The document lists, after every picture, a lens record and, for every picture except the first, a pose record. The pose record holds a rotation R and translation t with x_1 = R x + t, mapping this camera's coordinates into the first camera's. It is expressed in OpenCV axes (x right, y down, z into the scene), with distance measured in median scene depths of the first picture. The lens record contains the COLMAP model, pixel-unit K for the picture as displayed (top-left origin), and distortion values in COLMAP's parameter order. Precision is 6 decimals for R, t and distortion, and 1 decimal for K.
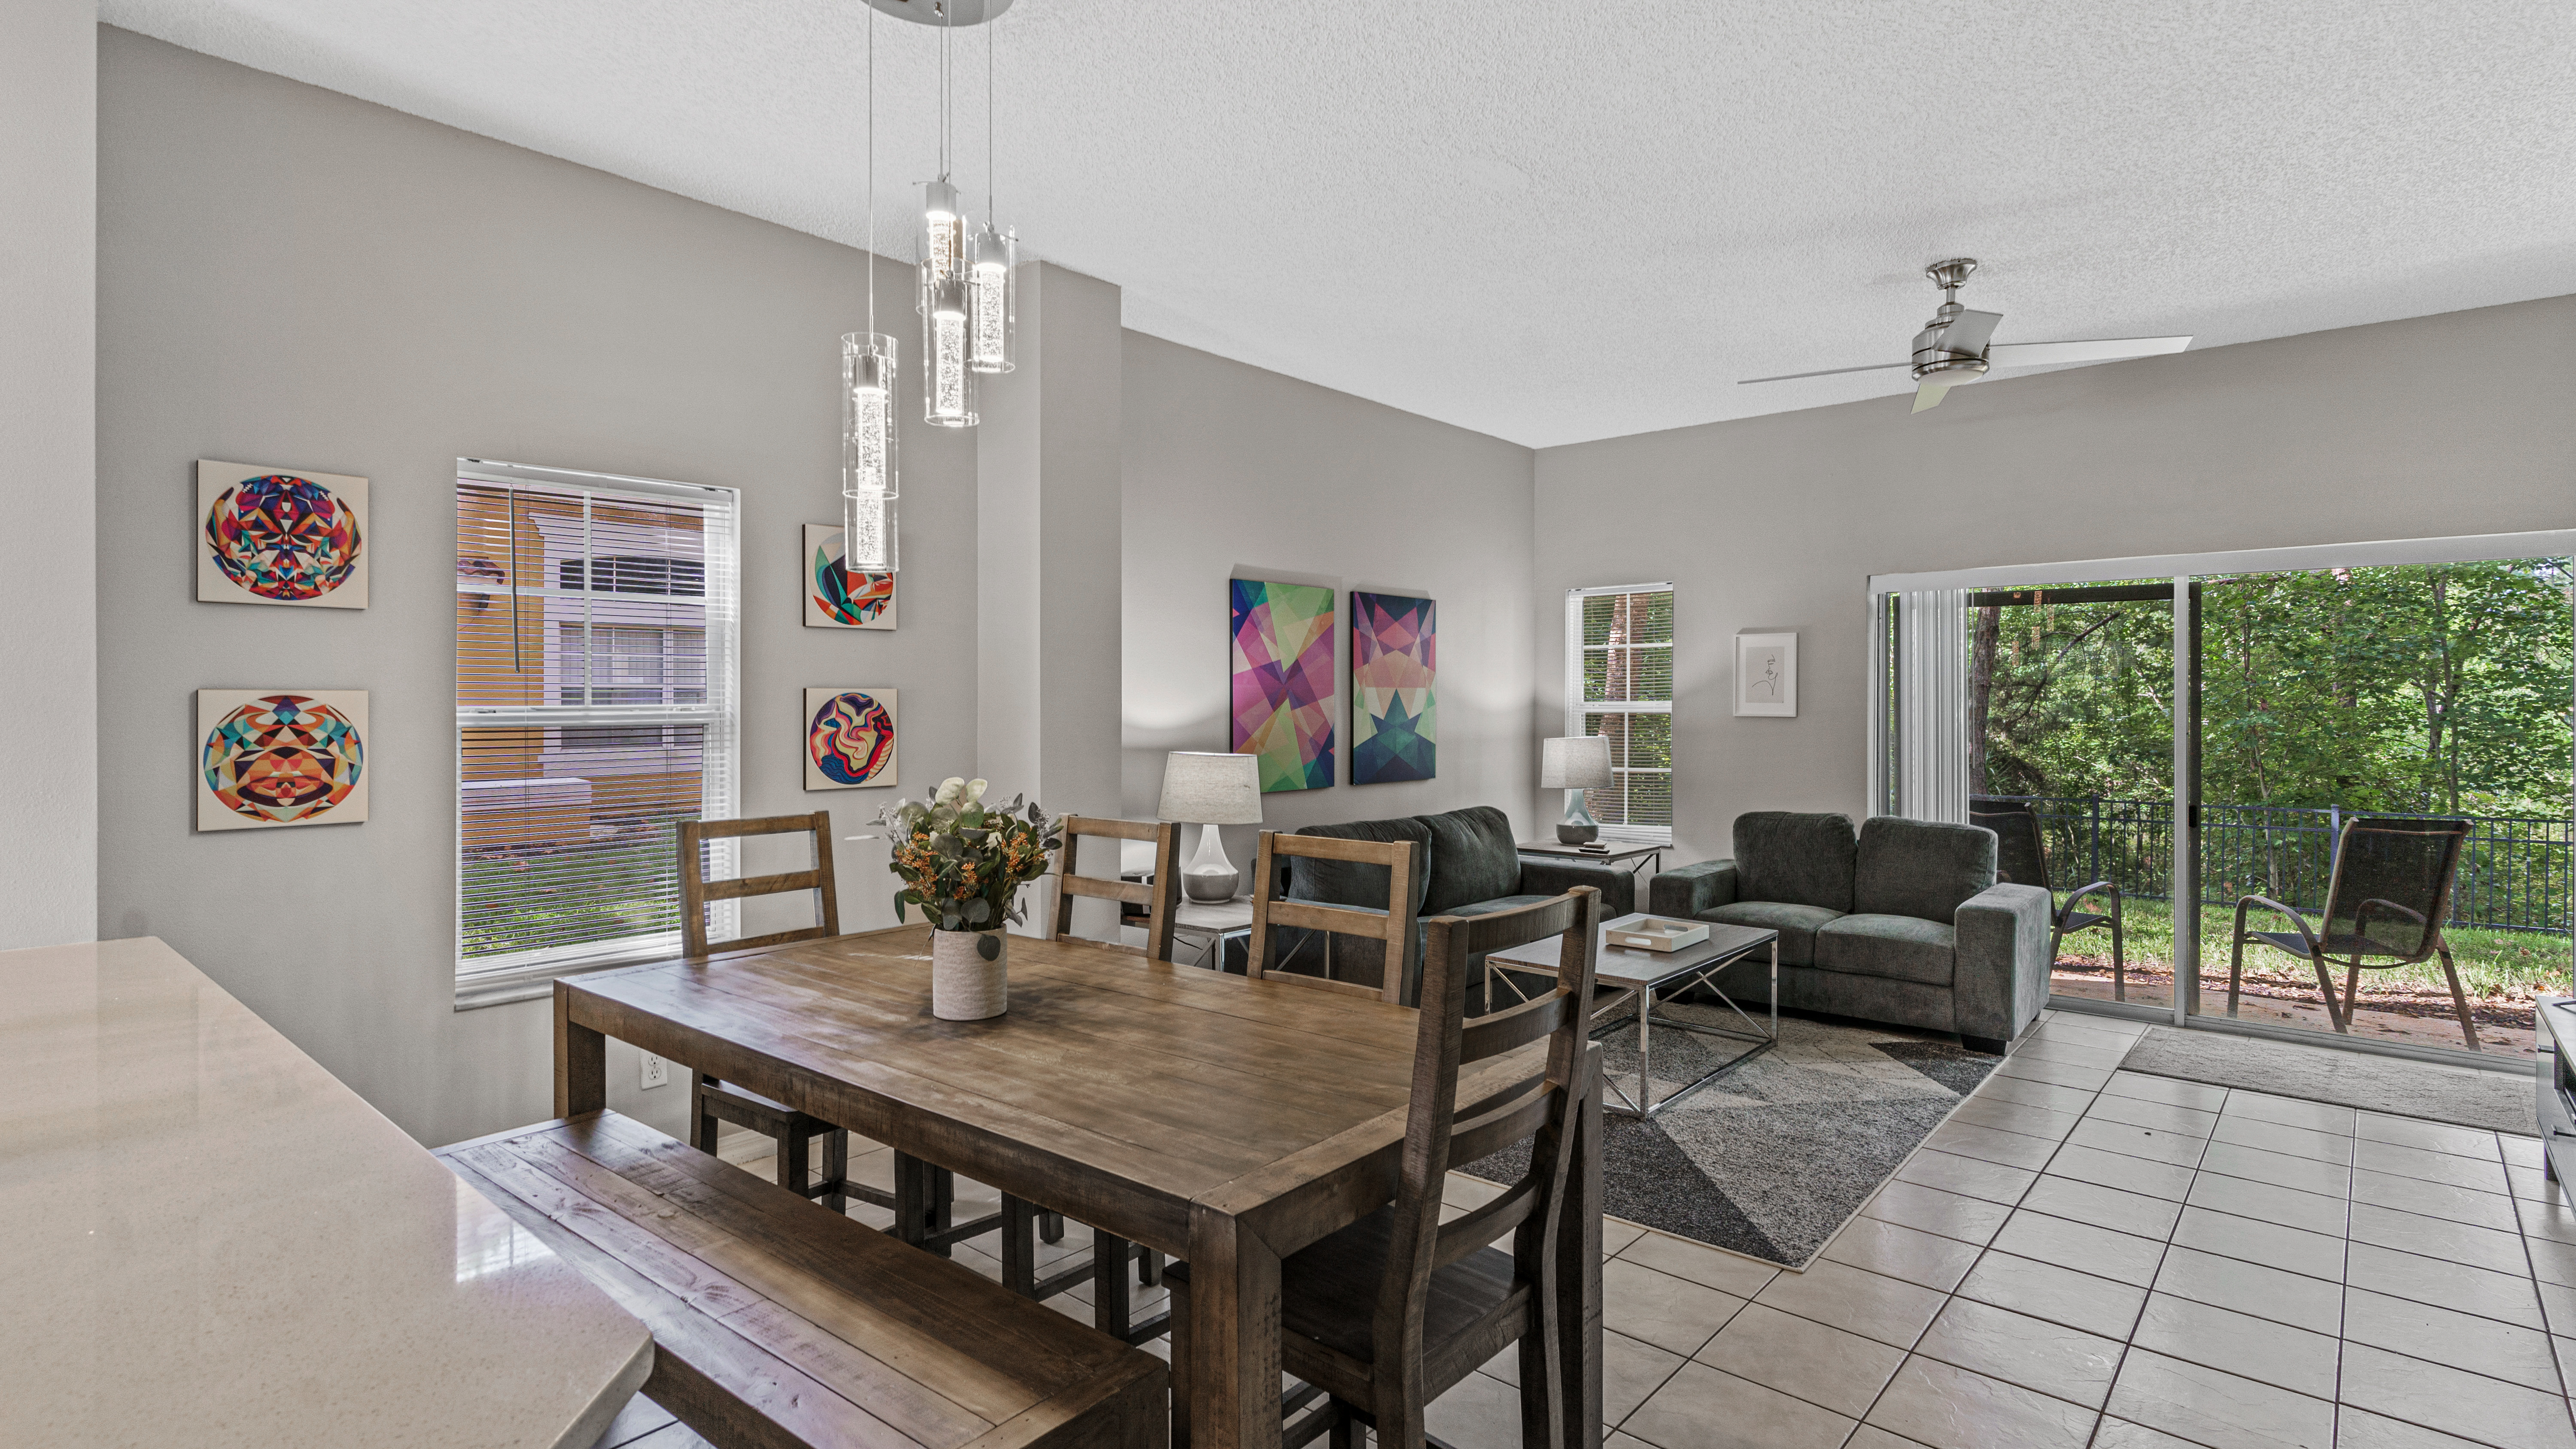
lens RADIAL K [[1282.9, 0, 1344.2], [0, 1282.9, 687.0], [0, 0, 1]] dist [0.005177, -0.001720]
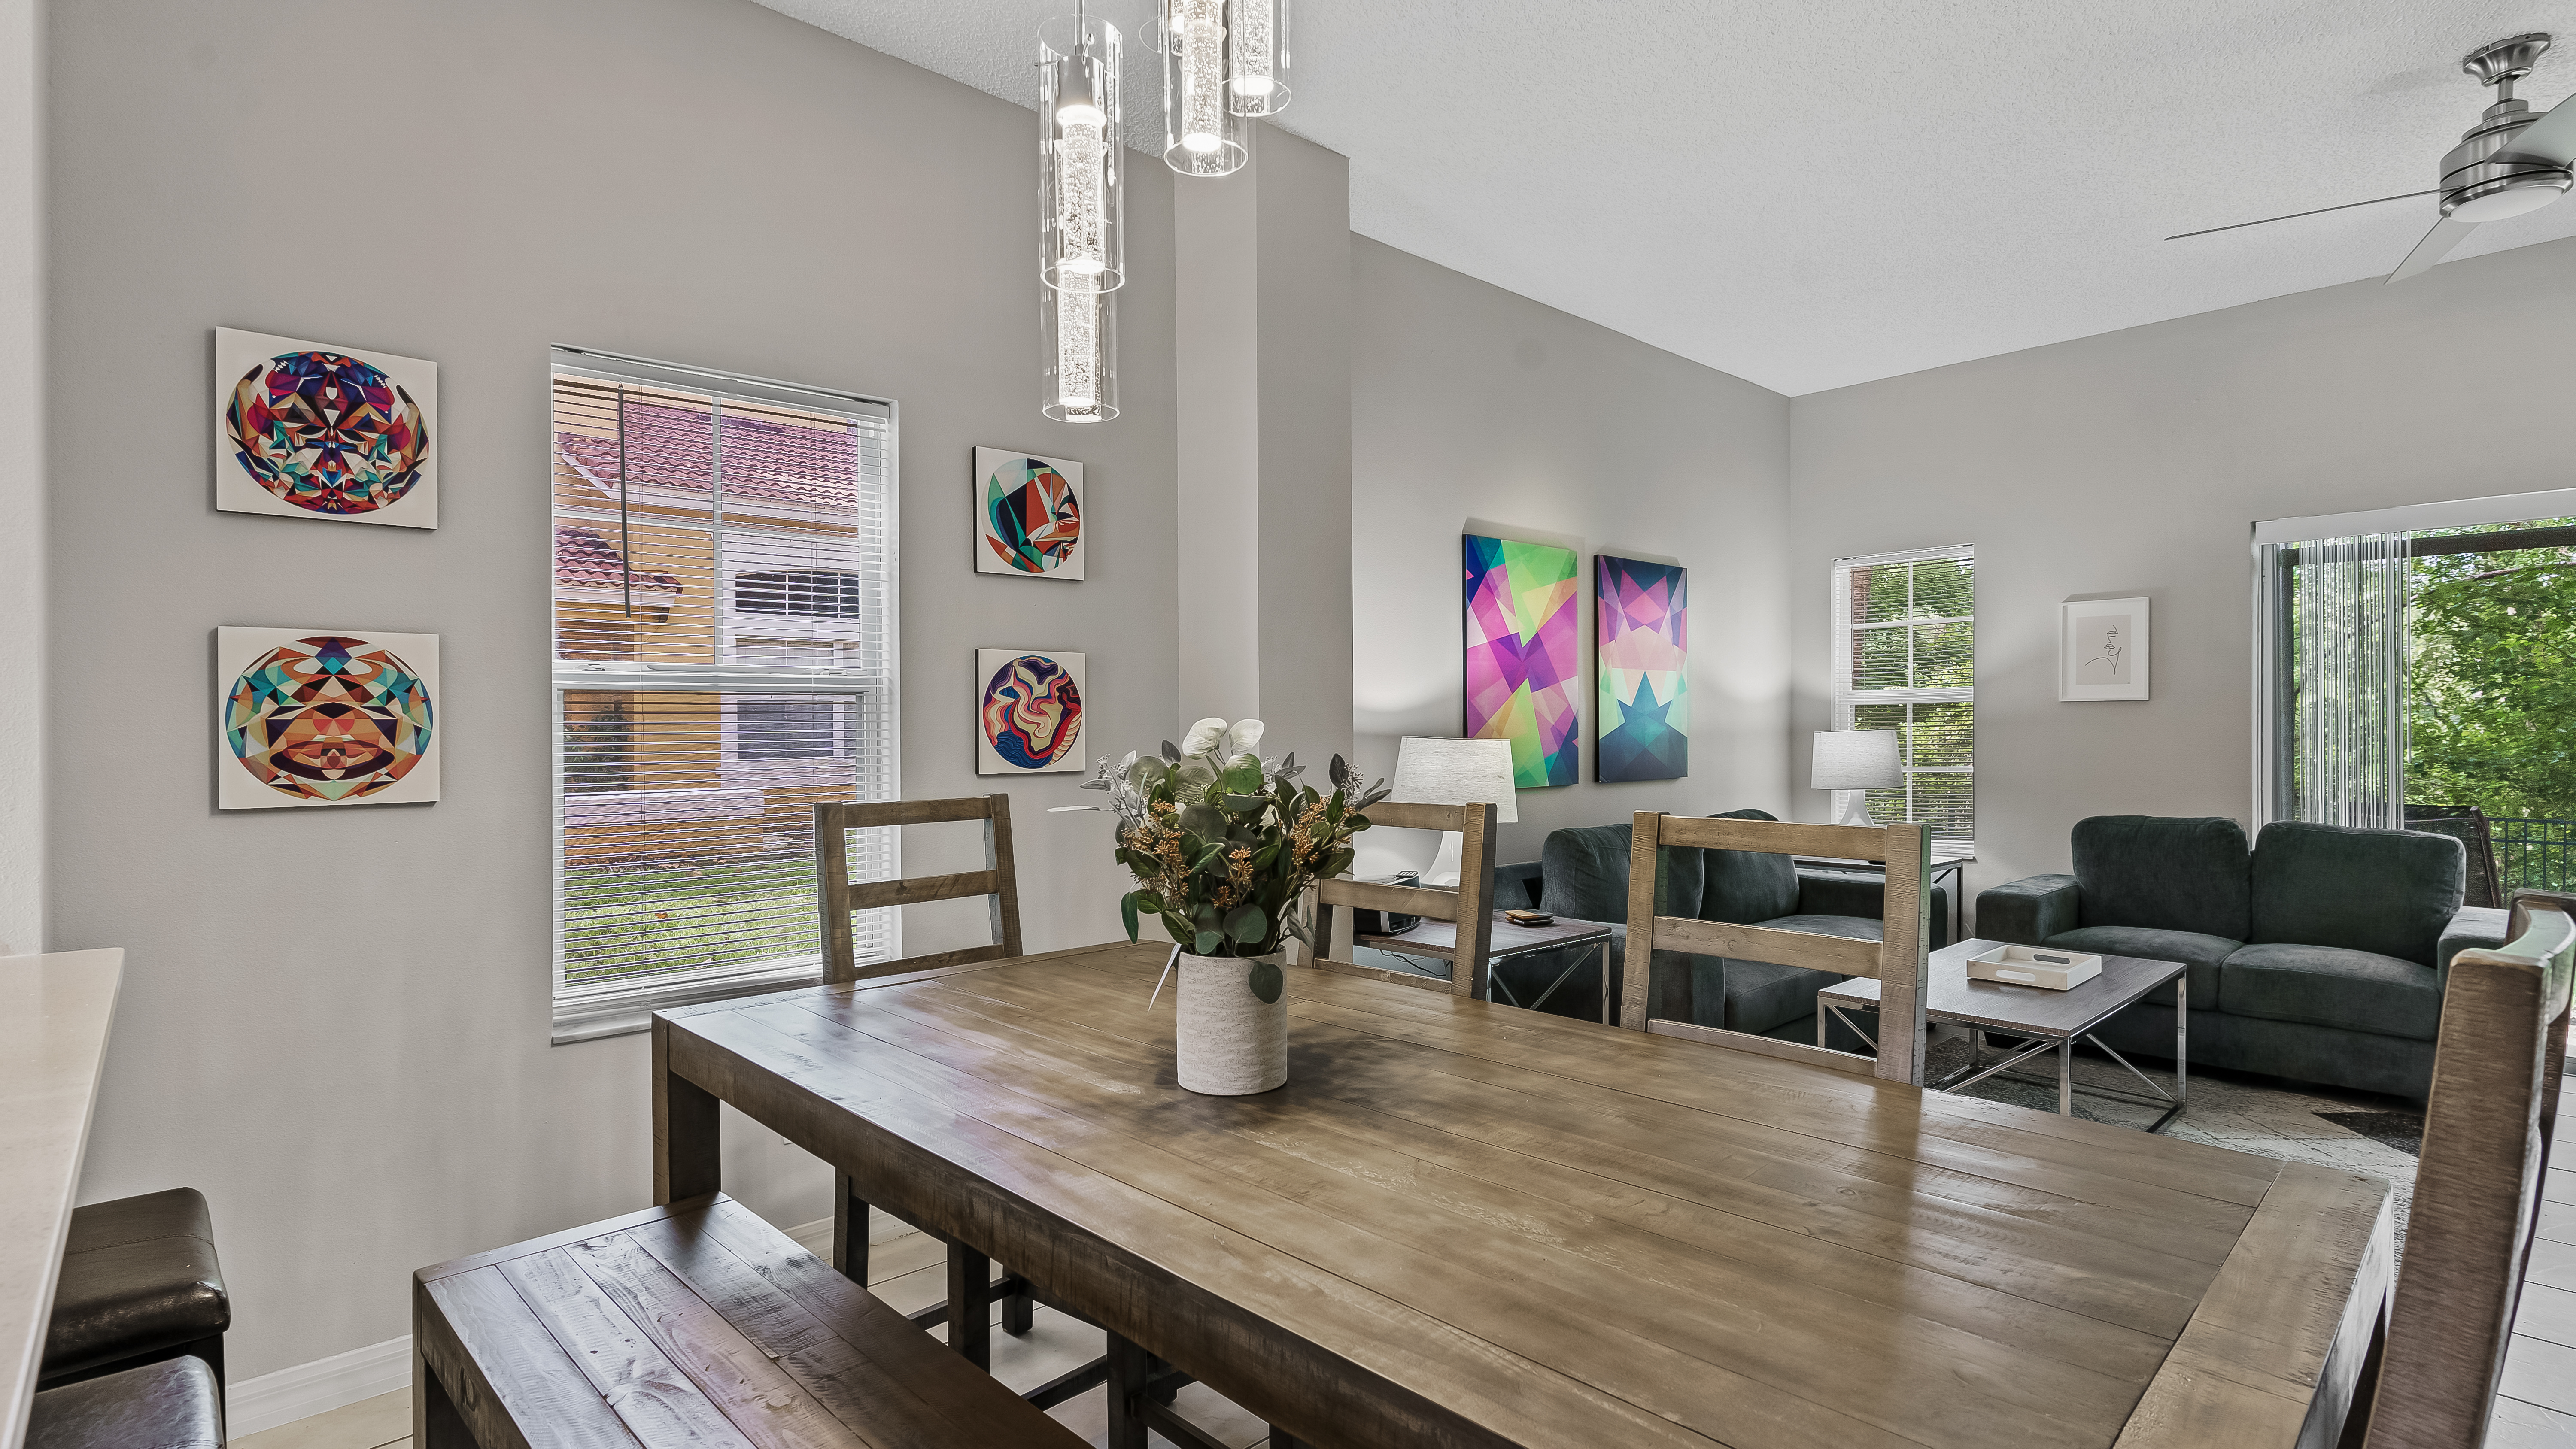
lens RADIAL K [[1282.9, 0, 1368.9], [0, 1282.9, 709.1], [0, 0, 1]] dist [0.005177, -0.001720]
pose [[0.995457, -0.004338, -0.095117, -0.125796], [0.004522, 0.999988, 0.001714, 0.050372], [0.095109, -0.002136, 0.995465, 0.282670]]
